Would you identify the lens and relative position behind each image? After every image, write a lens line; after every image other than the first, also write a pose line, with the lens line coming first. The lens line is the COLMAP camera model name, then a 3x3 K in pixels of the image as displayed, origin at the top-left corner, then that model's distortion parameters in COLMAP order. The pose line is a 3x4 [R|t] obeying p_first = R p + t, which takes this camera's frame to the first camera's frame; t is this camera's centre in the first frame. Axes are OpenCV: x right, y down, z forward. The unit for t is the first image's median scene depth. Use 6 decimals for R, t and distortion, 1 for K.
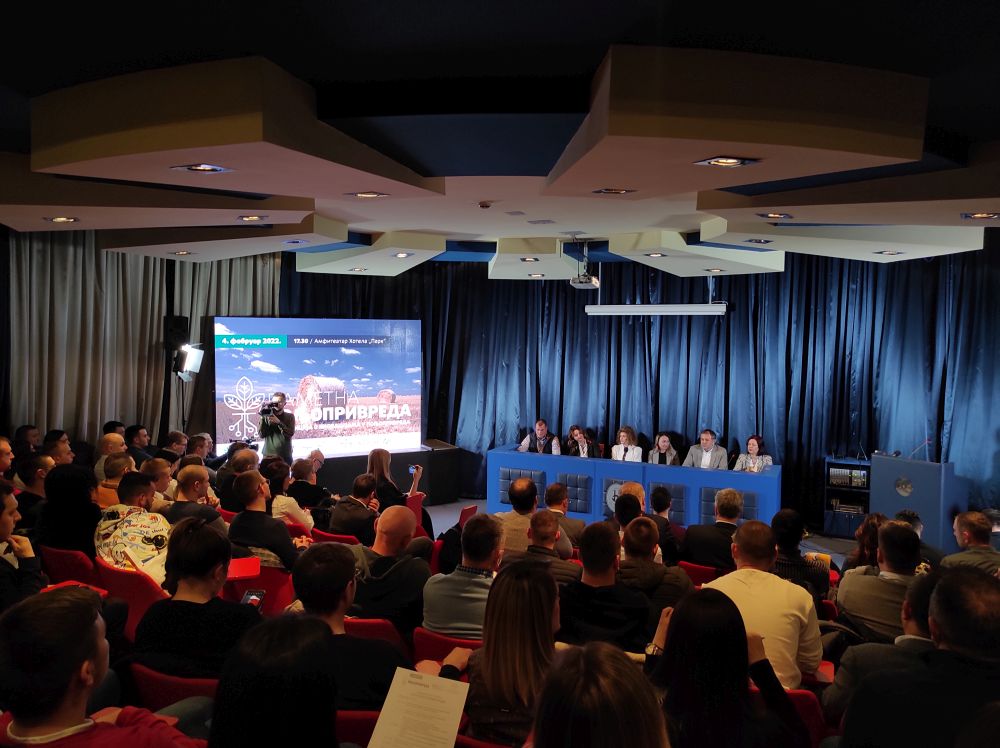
lens RADIAL K [[721.0, 0, 498.2], [0, 721.0, 377.9], [0, 0, 1]] dist [0.030724, -0.031889]
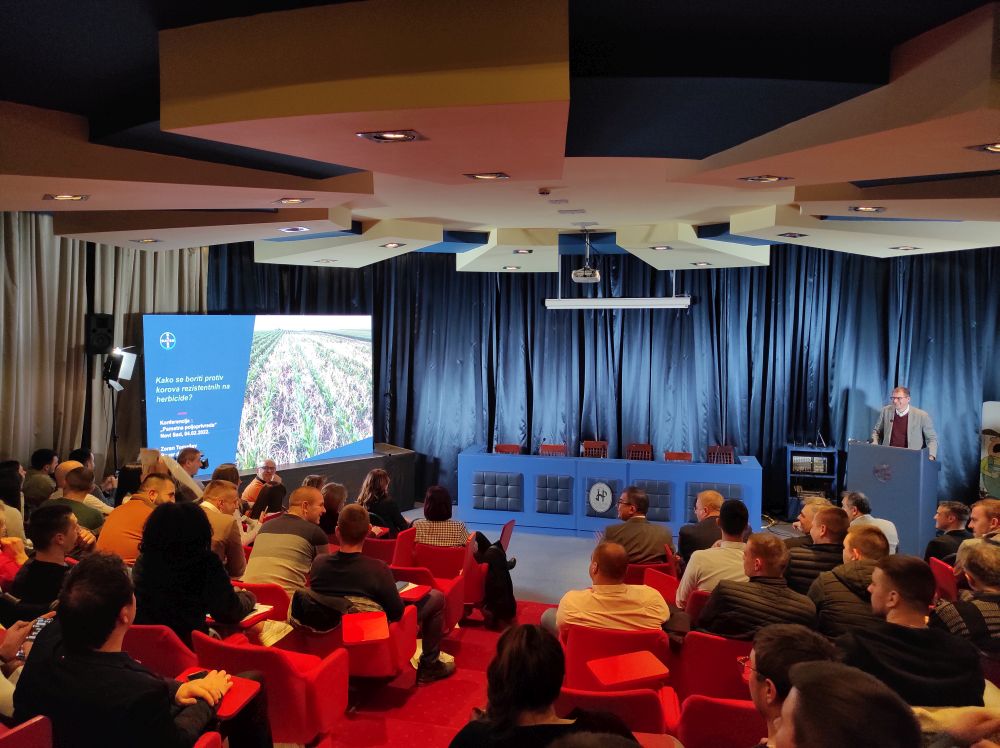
lens RADIAL K [[721.0, 0, 495.7], [0, 721.0, 378.1], [0, 0, 1]] dist [0.030724, -0.031889]
pose [[0.980809, -0.025583, 0.193288, -0.155289], [0.022975, 0.999612, 0.015725, -0.012693], [-0.193615, -0.010982, 0.981016, 0.072736]]
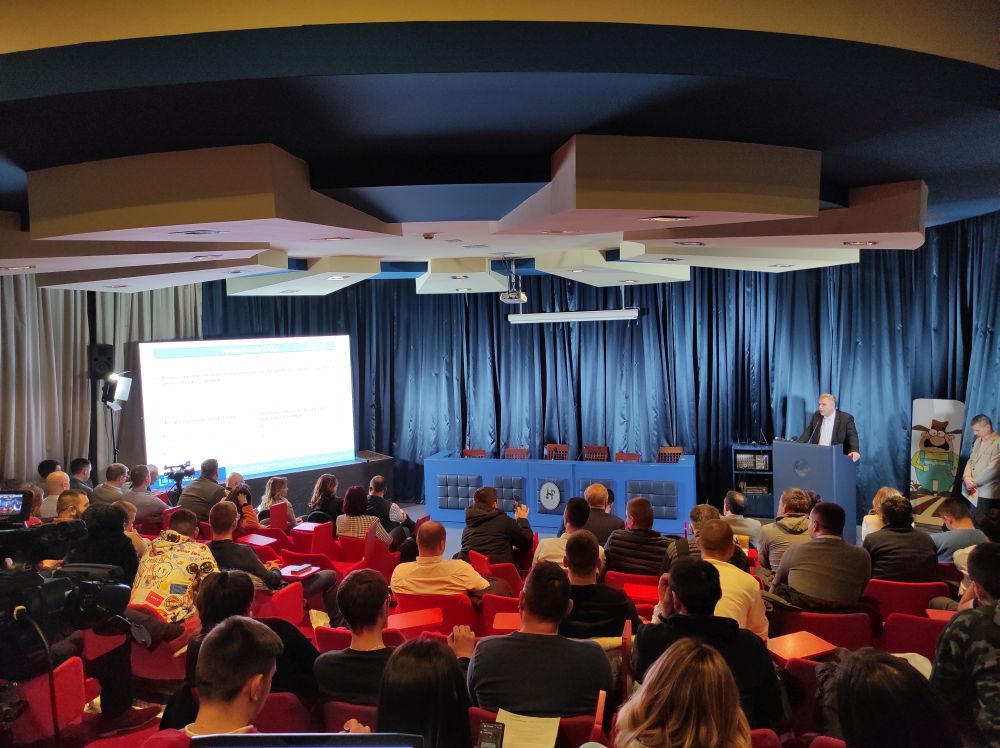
lens RADIAL K [[721.0, 0, 498.0], [0, 721.0, 379.2], [0, 0, 1]] dist [0.030724, -0.031889]
pose [[0.990232, -0.052509, 0.129166, -0.039312], [0.051891, 0.998620, 0.008145, -0.018204], [-0.129415, -0.001363, 0.991590, -0.046885]]
